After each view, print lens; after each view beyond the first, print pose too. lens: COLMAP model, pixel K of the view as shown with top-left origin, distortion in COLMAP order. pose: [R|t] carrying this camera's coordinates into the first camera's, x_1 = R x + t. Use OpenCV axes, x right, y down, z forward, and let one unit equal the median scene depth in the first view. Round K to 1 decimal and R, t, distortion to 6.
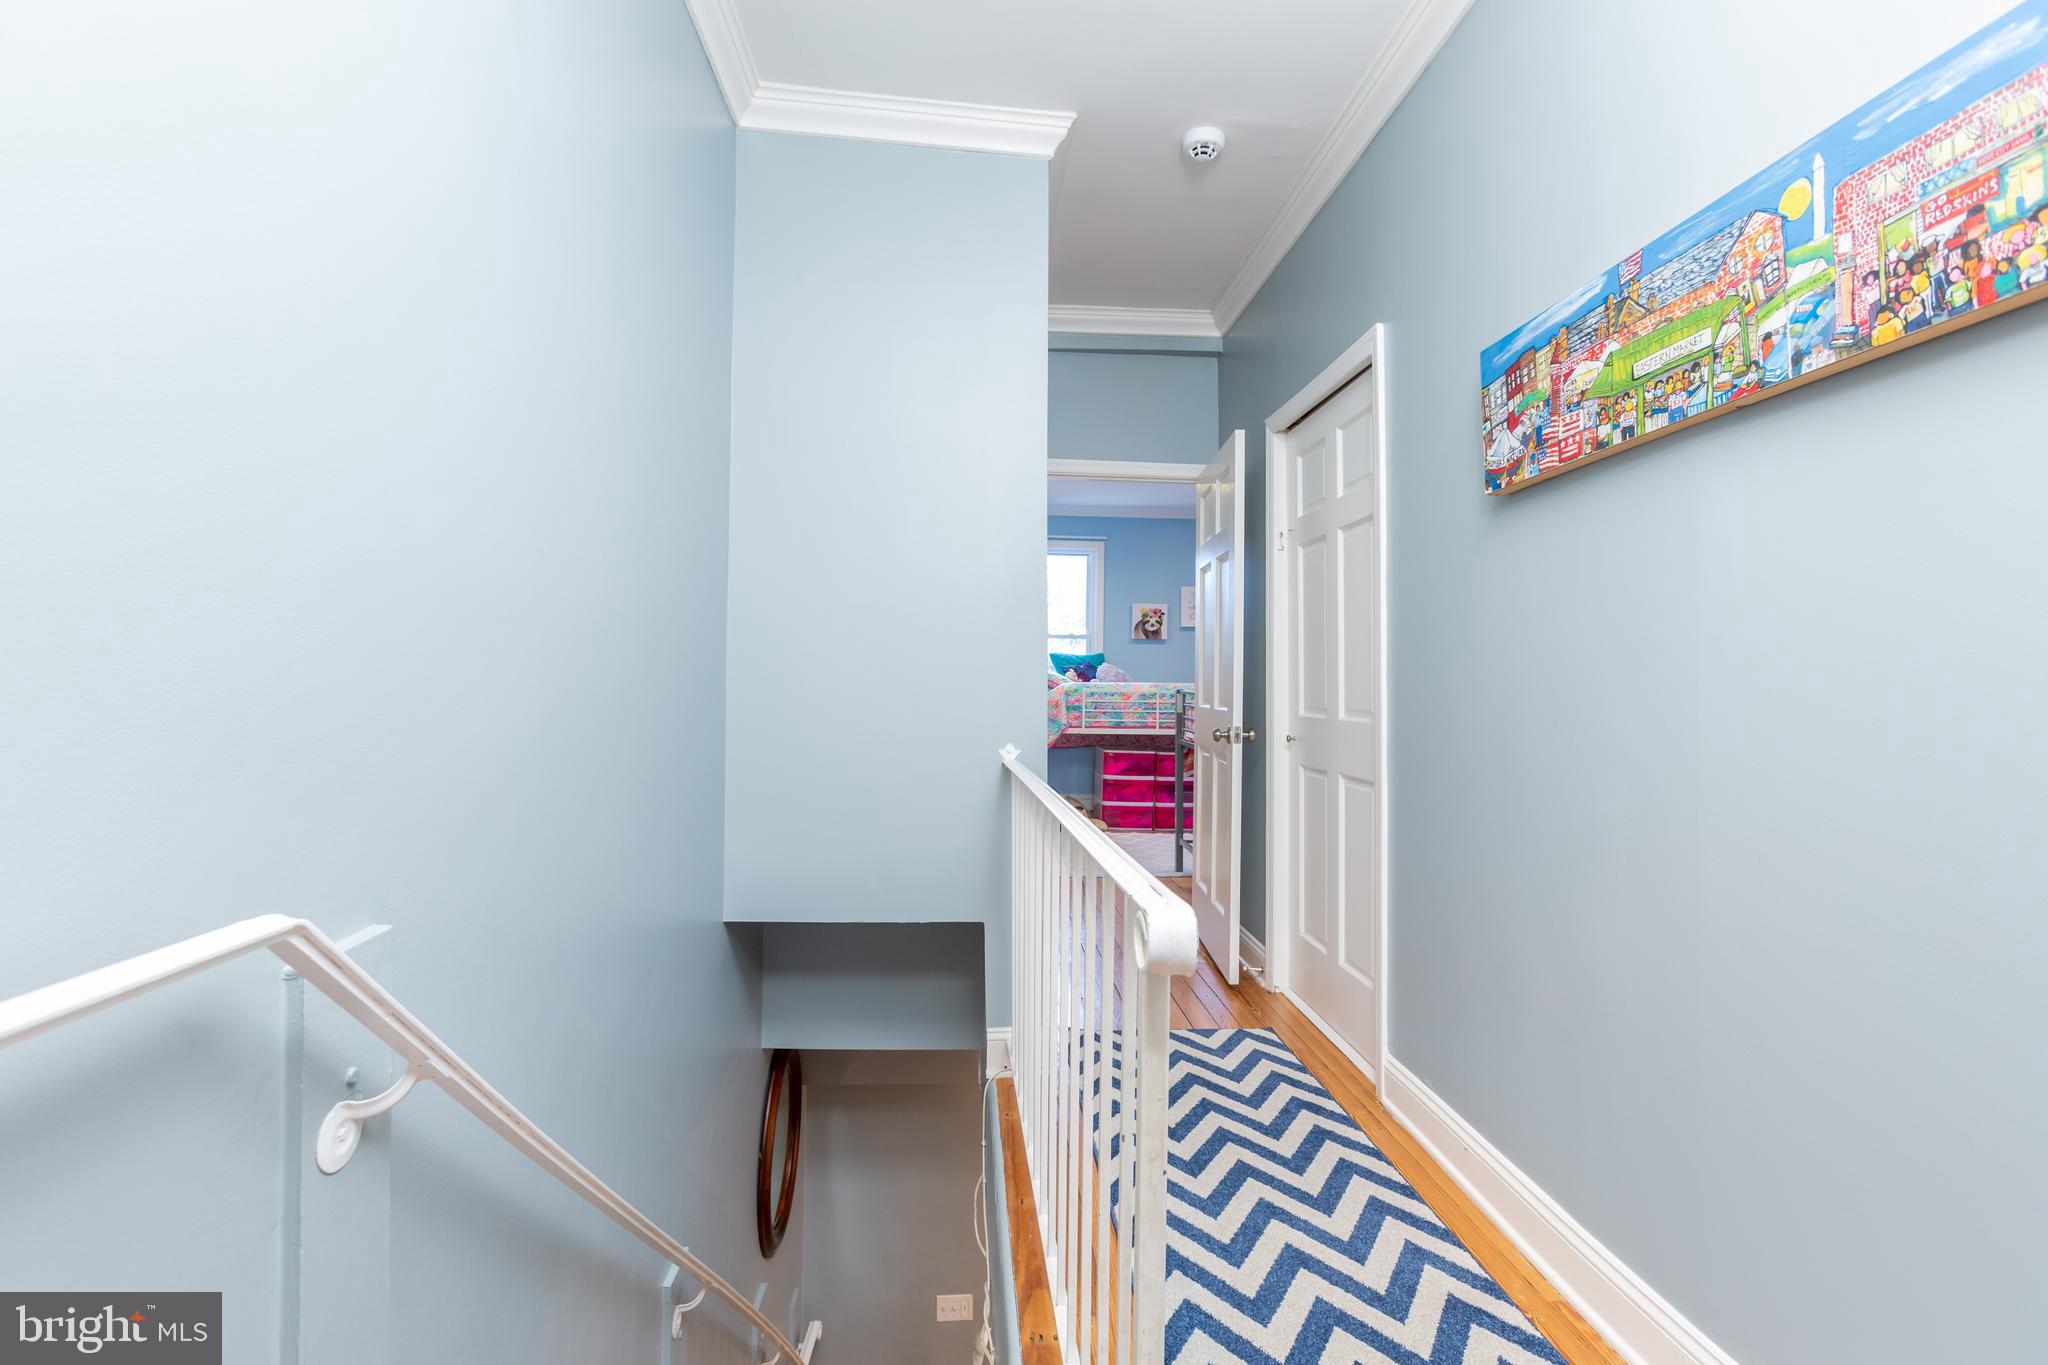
lens RADIAL K [[924.1, 0, 1024.6], [0, 924.1, 677.9], [0, 0, 1]] dist [-0.001337, 0.000470]
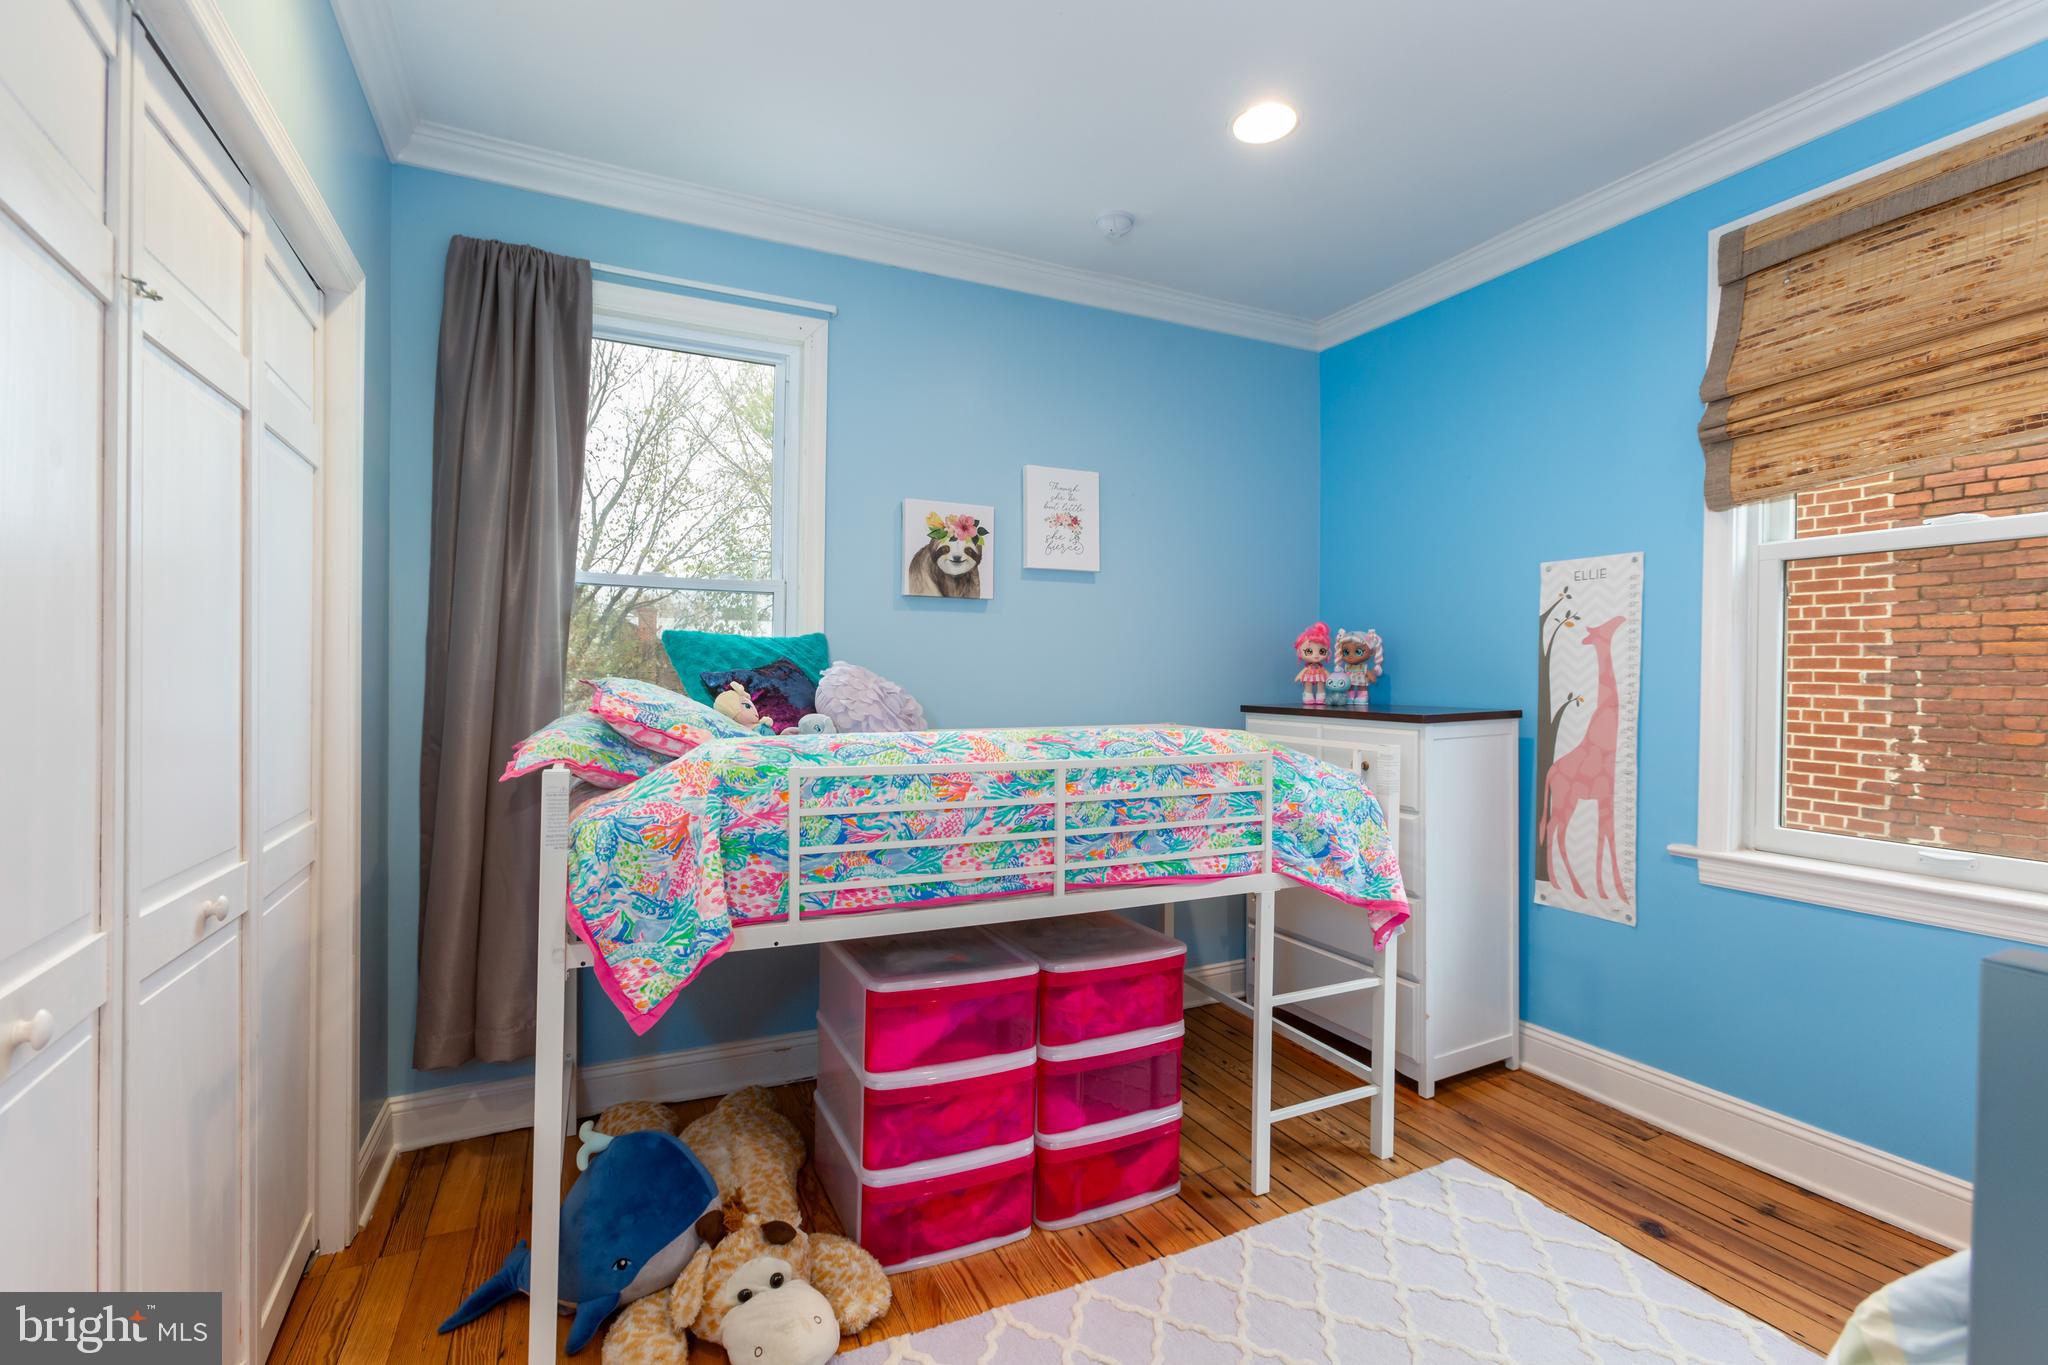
lens RADIAL K [[924.1, 0, 1032.5], [0, 924.1, 673.0], [0, 0, 1]] dist [-0.001337, 0.000470]
pose [[0.926389, -0.007031, 0.376501, 0.028929], [0.006052, 0.999975, 0.003781, -0.014173], [-0.376518, -0.001224, 0.926408, 0.728680]]
